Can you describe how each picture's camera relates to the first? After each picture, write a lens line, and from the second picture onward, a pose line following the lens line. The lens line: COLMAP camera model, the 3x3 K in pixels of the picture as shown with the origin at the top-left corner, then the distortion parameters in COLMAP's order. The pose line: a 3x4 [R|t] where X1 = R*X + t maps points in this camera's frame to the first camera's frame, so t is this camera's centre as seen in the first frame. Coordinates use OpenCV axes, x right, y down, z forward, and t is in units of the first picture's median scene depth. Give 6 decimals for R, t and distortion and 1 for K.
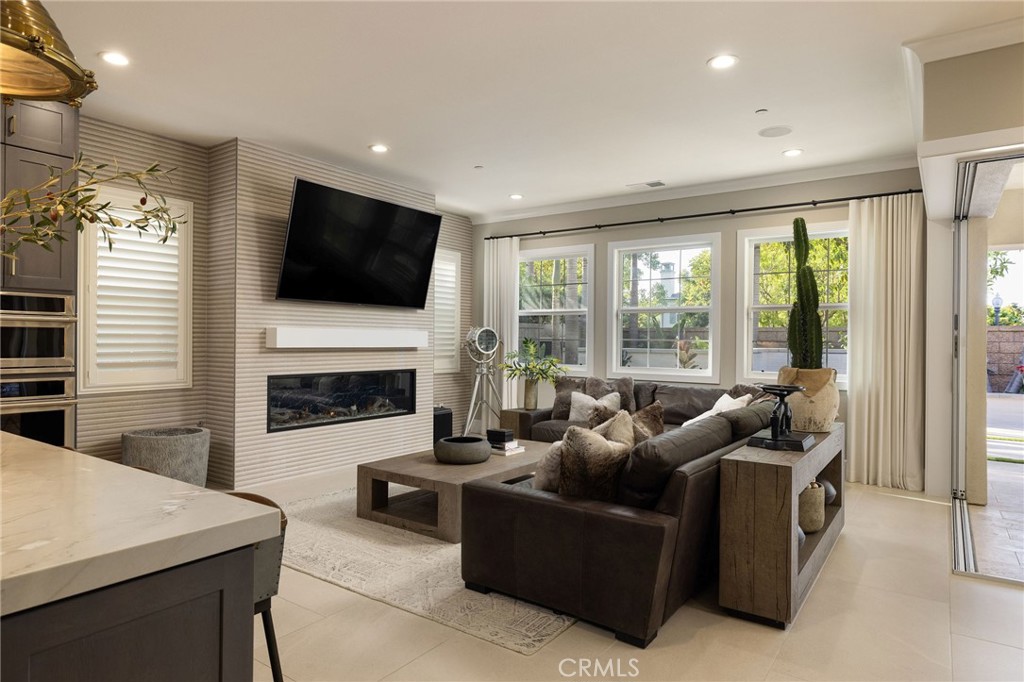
lens RADIAL K [[612.2, 0, 510.1], [0, 612.2, 345.0], [0, 0, 1]] dist [-0.009011, -0.000523]
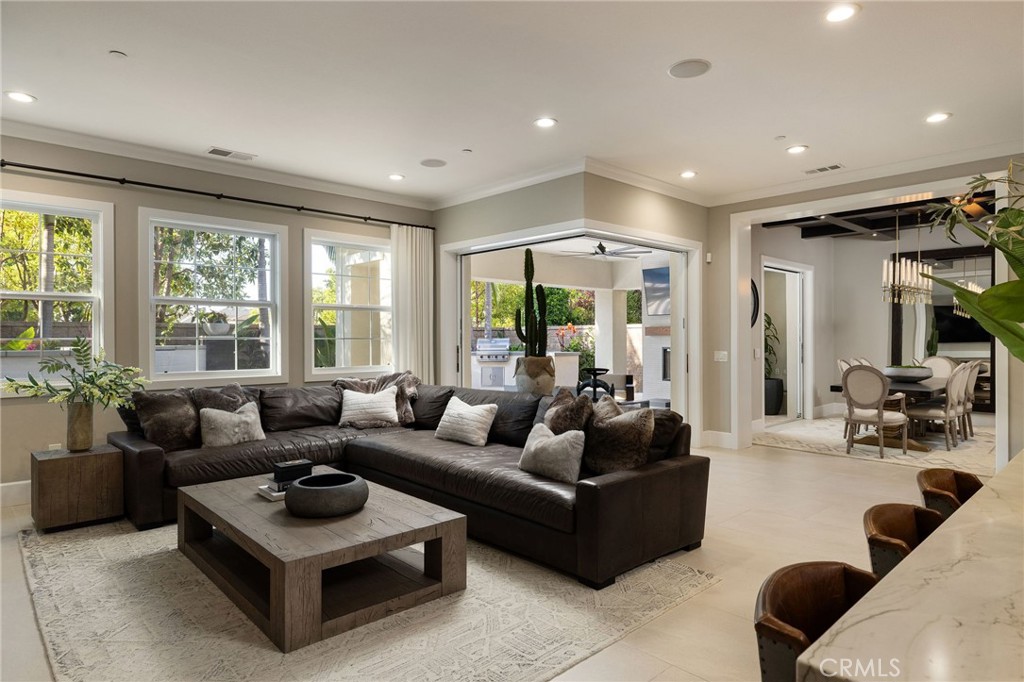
lens RADIAL K [[585.2, 0, 512.0], [0, 585.2, 334.3], [0, 0, 1]] dist [0.007707, 0.000428]
pose [[0.197666, -0.014304, 0.980165, -0.866522], [0.000346, 0.999894, 0.014522, -0.039756], [-0.980269, -0.002531, 0.197651, 0.771771]]
